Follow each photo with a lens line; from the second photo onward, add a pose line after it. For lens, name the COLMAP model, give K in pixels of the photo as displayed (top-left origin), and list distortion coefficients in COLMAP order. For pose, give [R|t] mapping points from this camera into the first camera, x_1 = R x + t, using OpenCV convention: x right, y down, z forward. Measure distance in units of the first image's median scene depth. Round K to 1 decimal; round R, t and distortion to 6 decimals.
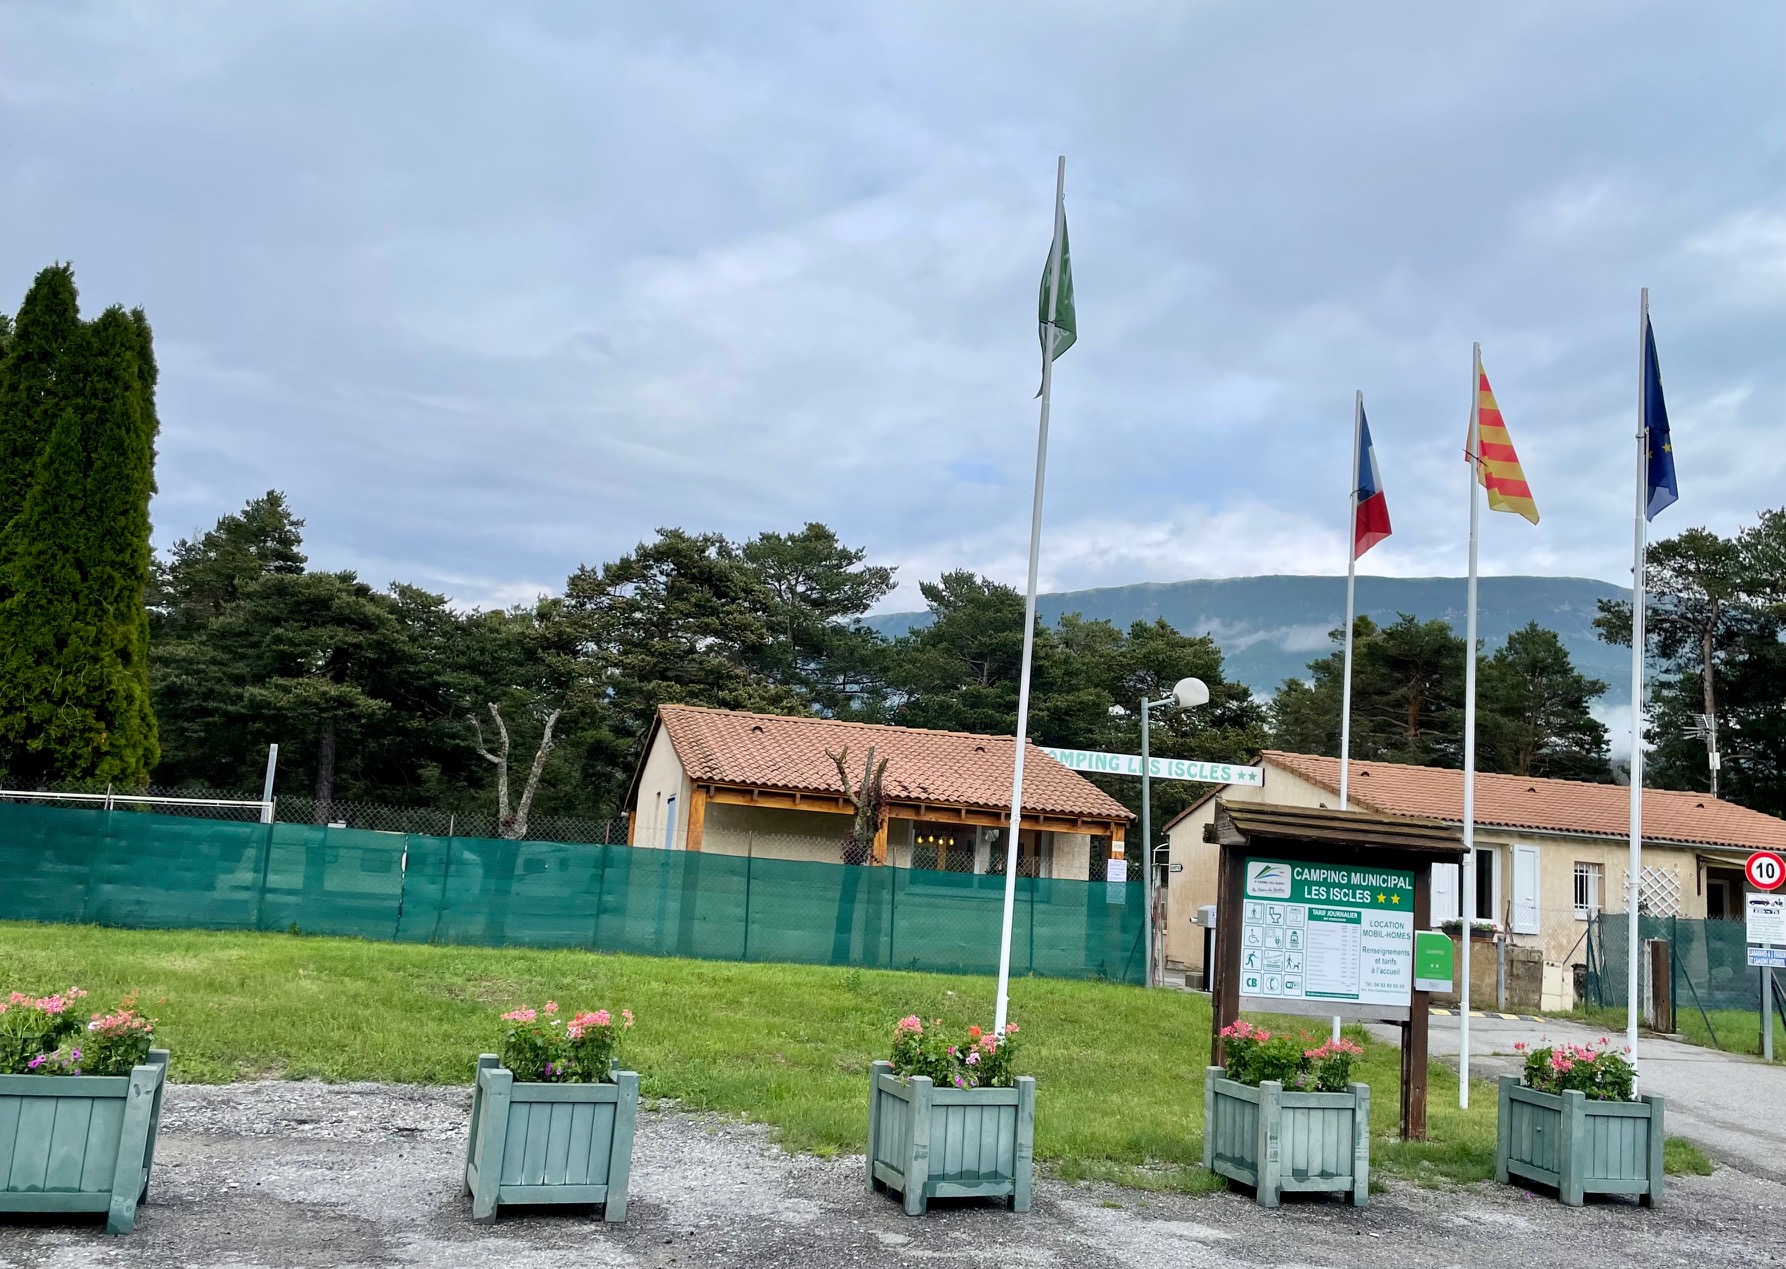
lens RADIAL K [[1340.2, 0, 888.2], [0, 1340.2, 630.9], [0, 0, 1]] dist [0.035142, -0.009805]
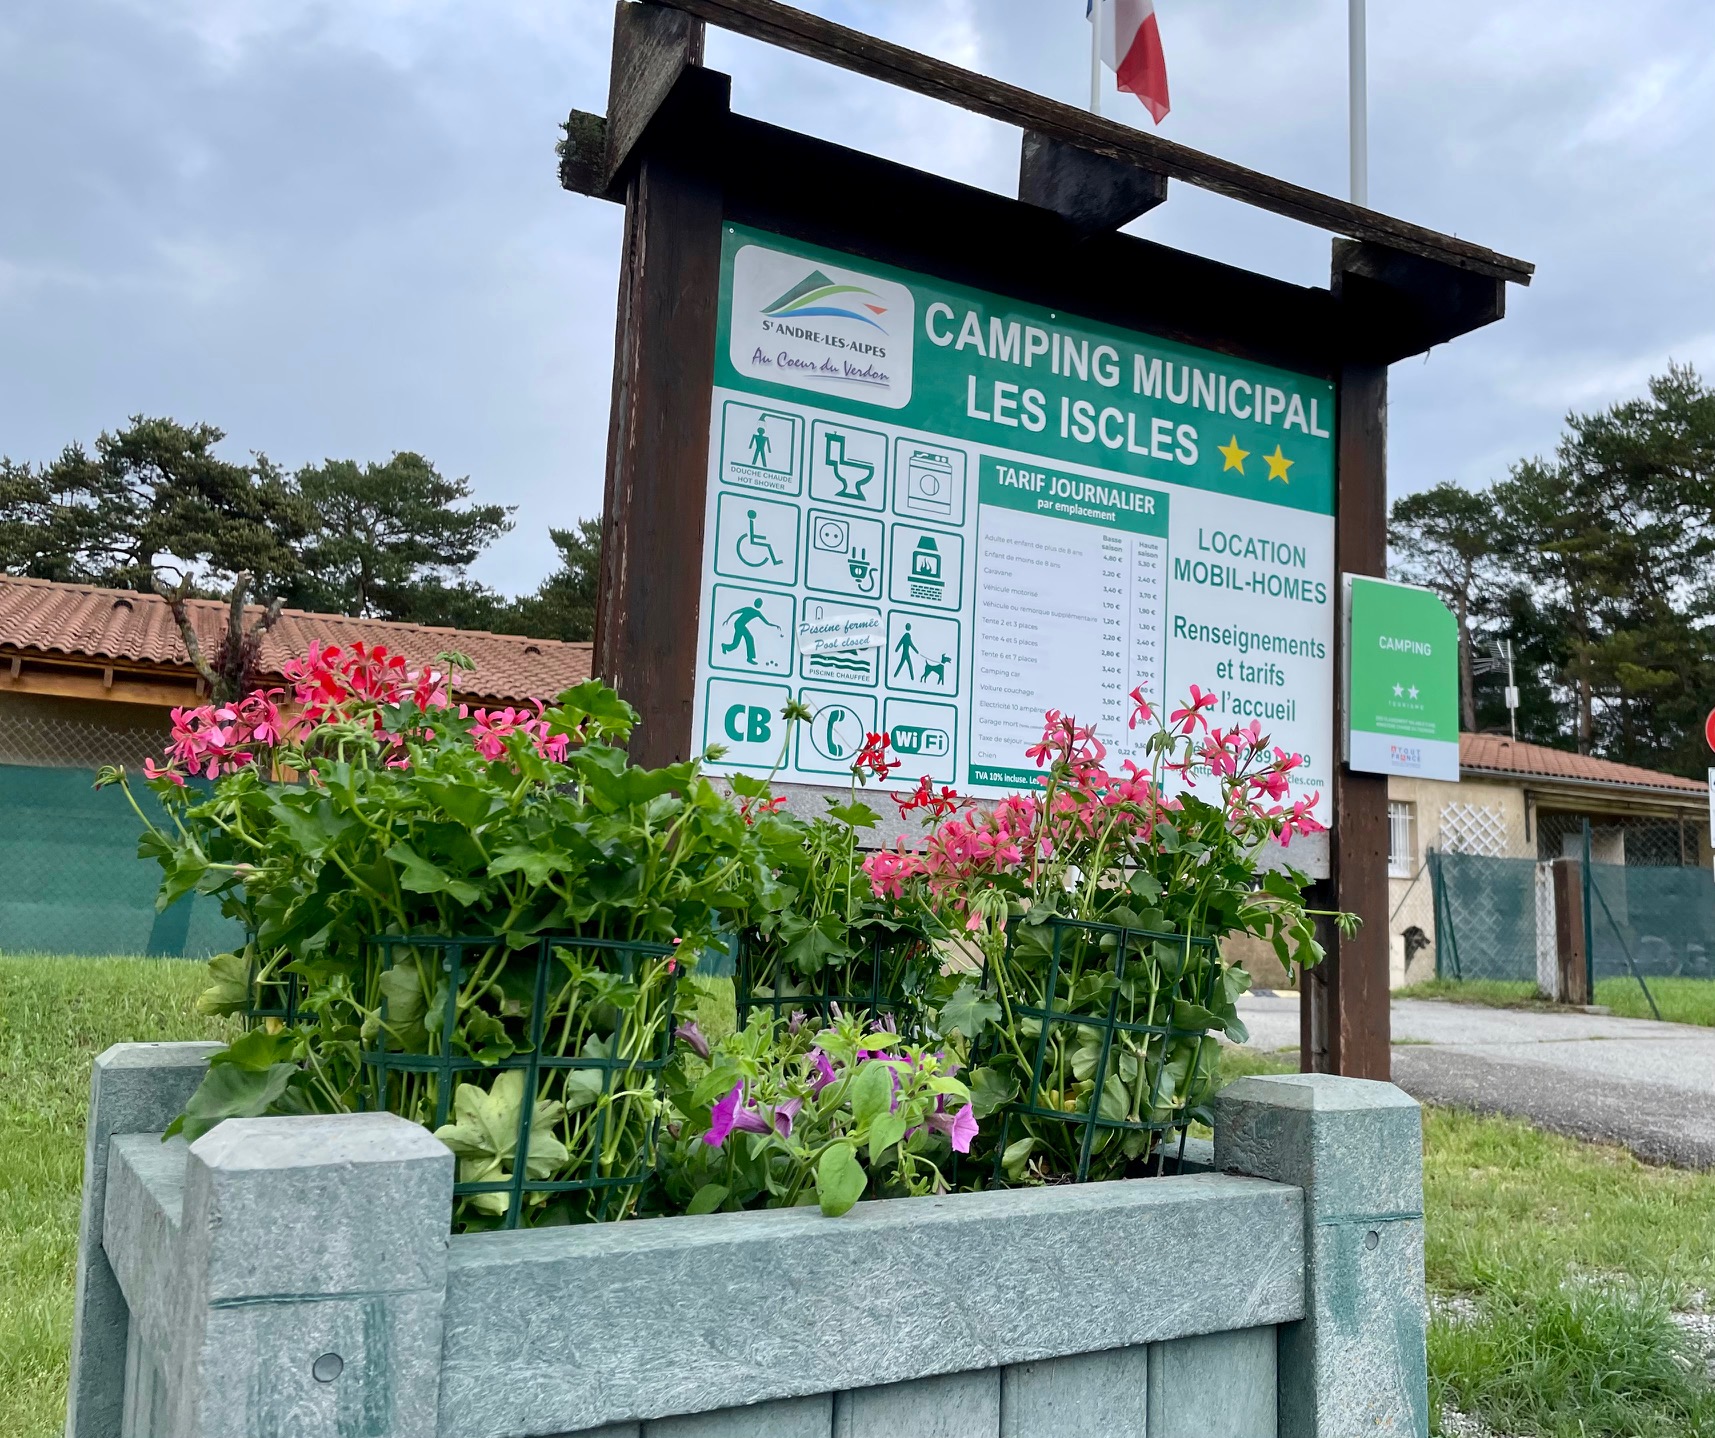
lens RADIAL K [[1464.7, 0, 863.0], [0, 1464.7, 720.6], [0, 0, 1]] dist [0.032811, 0.002598]
pose [[0.982627, -0.020467, 0.184459, 0.234289], [0.013647, 0.999178, 0.038165, 0.242474], [-0.185089, -0.034984, 0.982099, 0.717535]]
